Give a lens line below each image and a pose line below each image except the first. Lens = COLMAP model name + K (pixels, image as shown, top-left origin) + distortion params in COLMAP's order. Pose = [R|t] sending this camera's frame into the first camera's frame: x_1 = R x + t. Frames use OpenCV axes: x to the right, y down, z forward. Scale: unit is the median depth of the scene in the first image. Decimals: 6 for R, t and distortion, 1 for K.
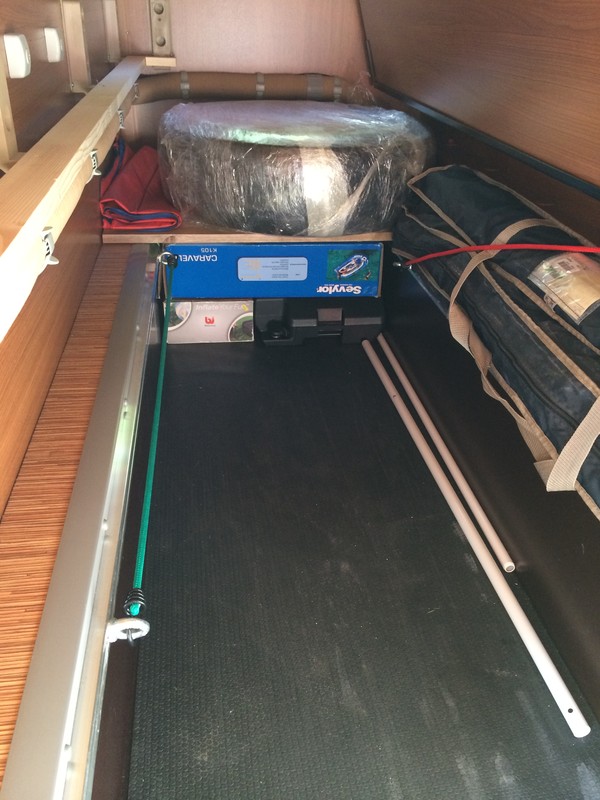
lens RADIAL K [[683.2, 0, 300.0], [0, 683.2, 400.0], [0, 0, 1]] dist [0.102619, -0.143225]
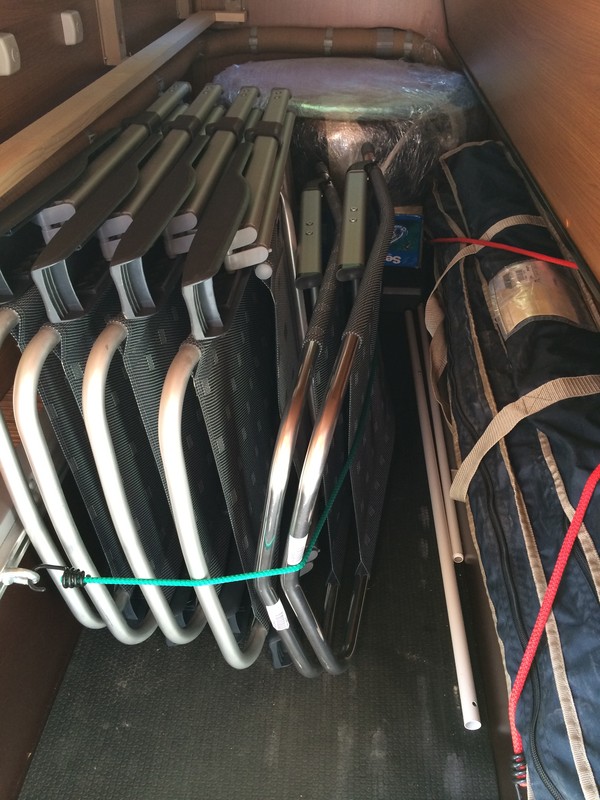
lens RADIAL K [[683.2, 0, 300.0], [0, 683.2, 400.0], [0, 0, 1]] dist [0.102619, -0.143225]
pose [[0.978203, 0.105122, -0.179078, 0.185210], [-0.087689, 0.990845, 0.102645, -0.061926], [0.188229, -0.084704, 0.978466, -0.025226]]
